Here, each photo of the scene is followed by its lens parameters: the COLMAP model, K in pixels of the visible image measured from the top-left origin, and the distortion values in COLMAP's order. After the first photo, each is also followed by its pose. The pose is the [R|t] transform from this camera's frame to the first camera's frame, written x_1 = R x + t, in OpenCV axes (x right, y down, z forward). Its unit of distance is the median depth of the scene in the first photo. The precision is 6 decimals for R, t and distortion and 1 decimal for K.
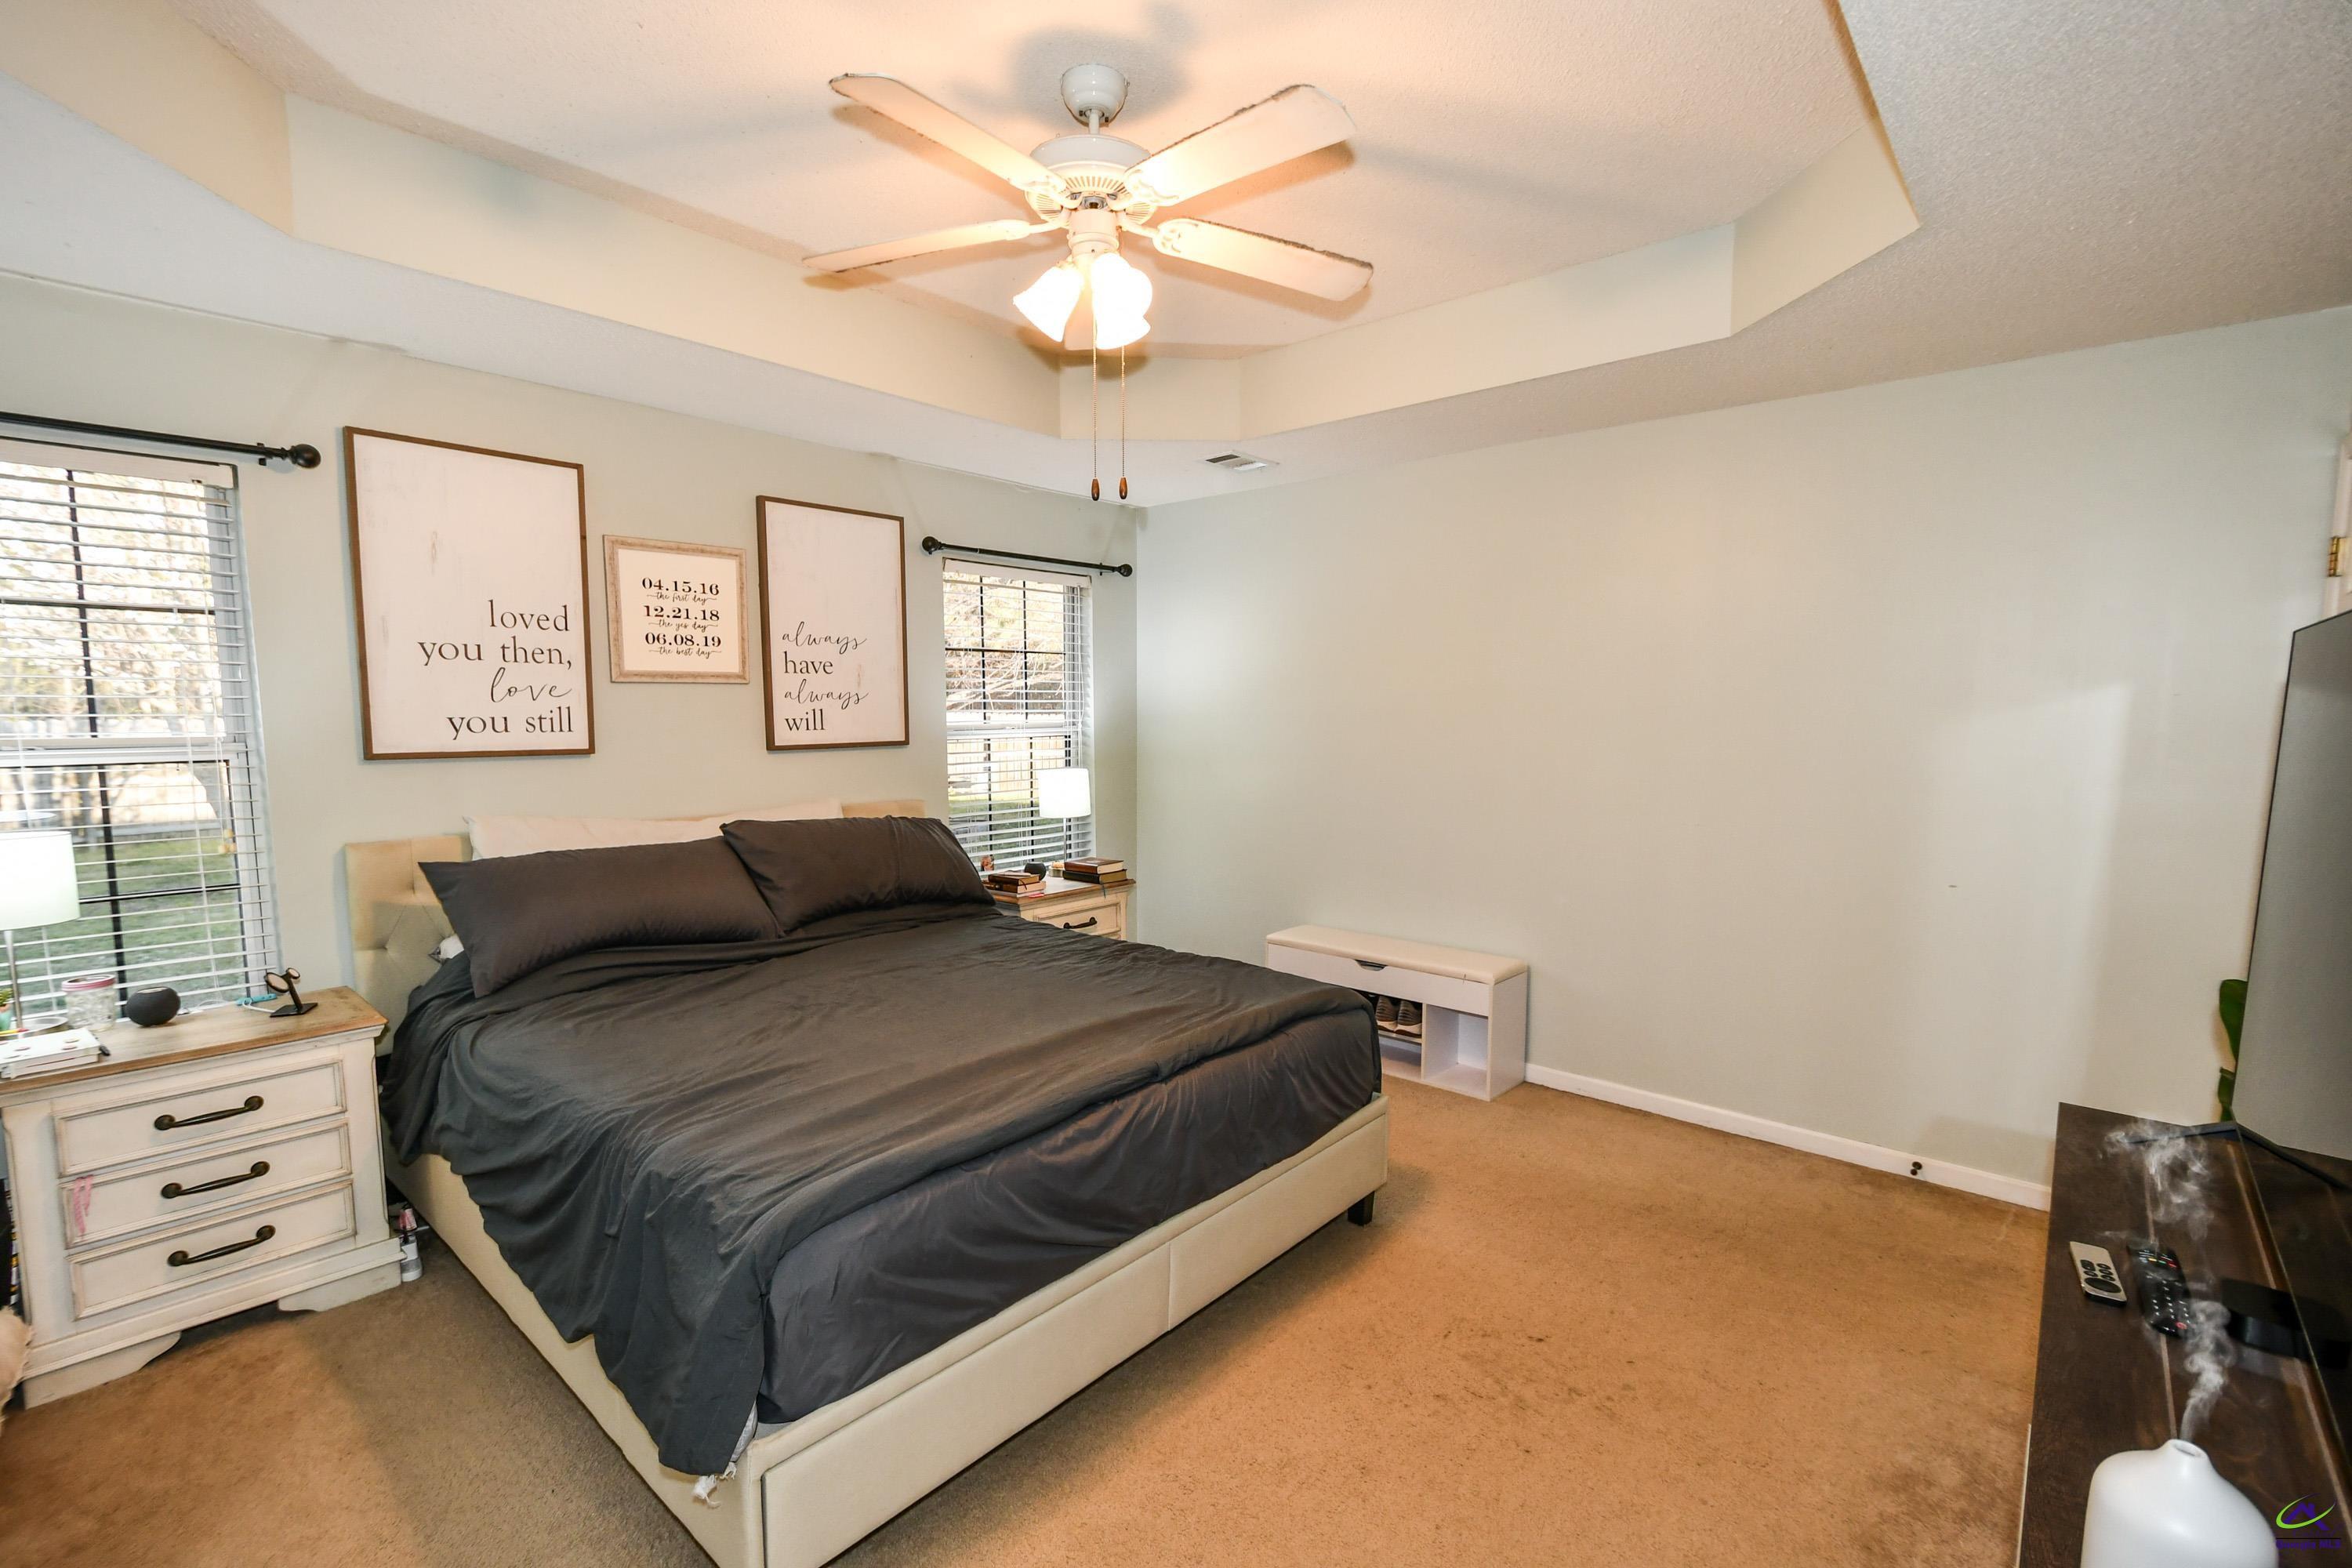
lens RADIAL K [[1024.0, 0, 1155.1], [0, 1024.0, 812.1], [0, 0, 1]] dist [0.002311, -0.006722]
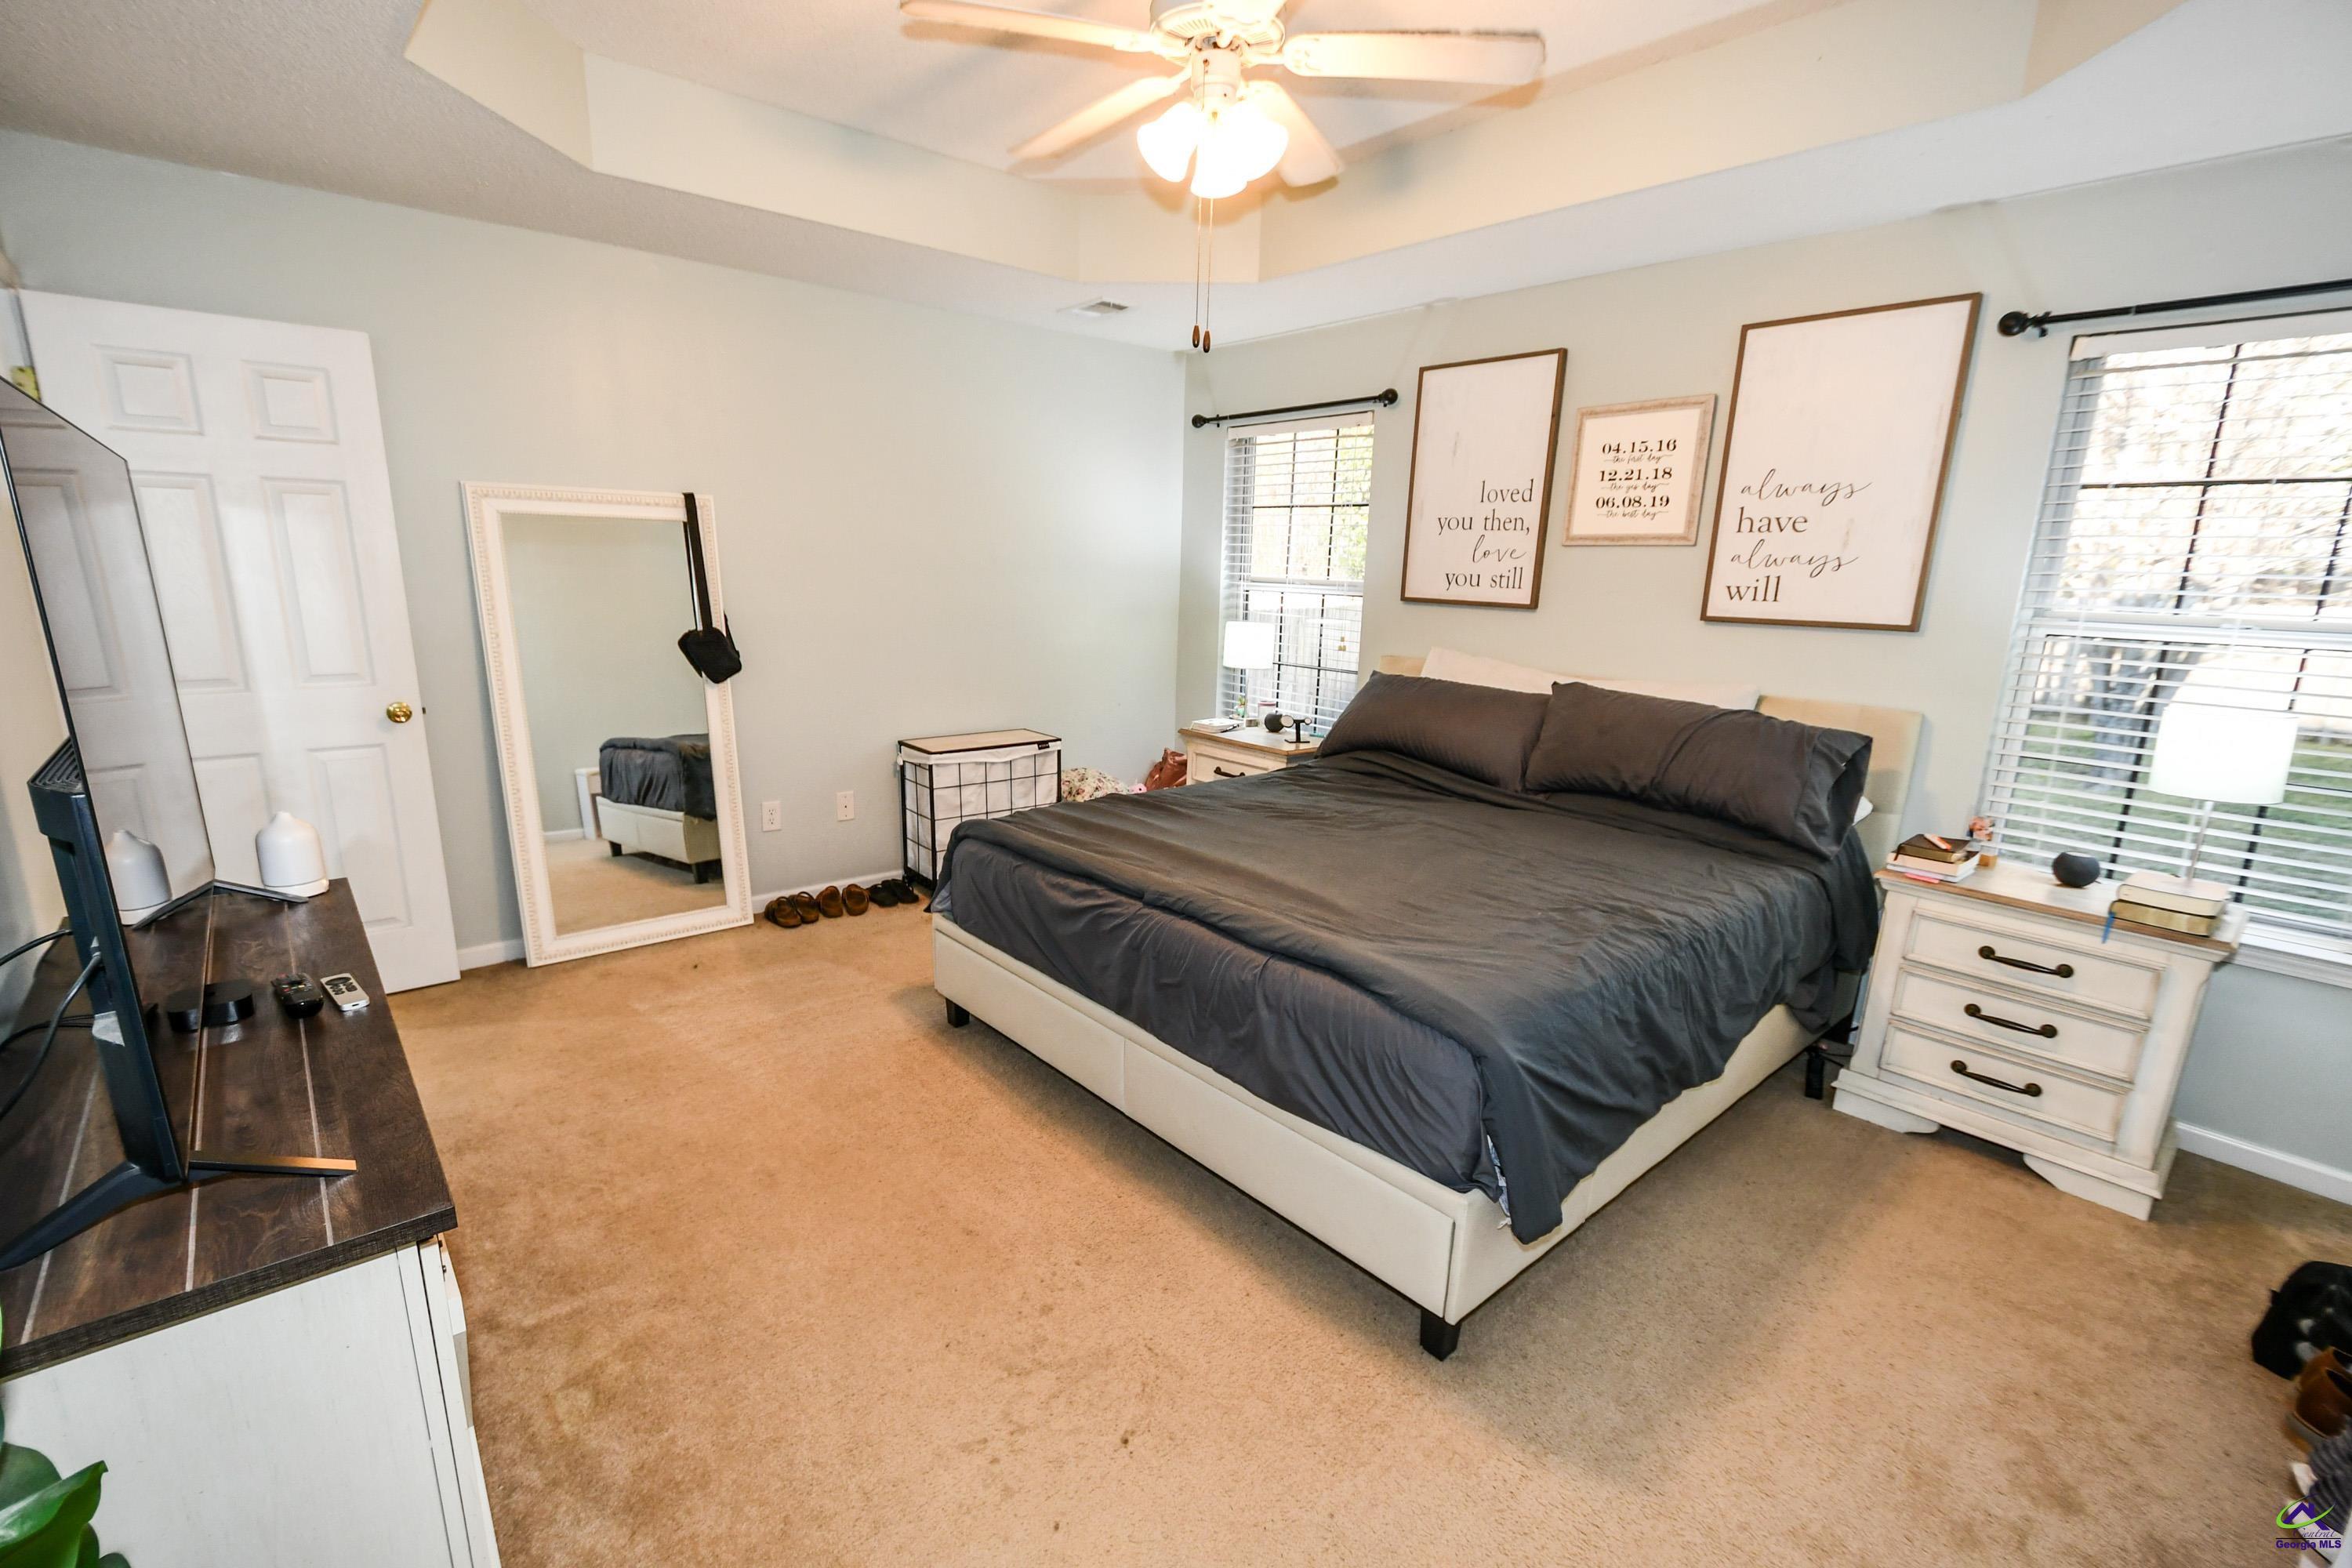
lens RADIAL K [[1024.0, 0, 1155.1], [0, 1024.0, 812.1], [0, 0, 1]] dist [0.002311, -0.006722]
pose [[-0.118432, 0.233394, -0.965143, 0.695545], [-0.126053, 0.960586, 0.247760, -0.070961], [0.984929, 0.151002, -0.084344, 0.725970]]
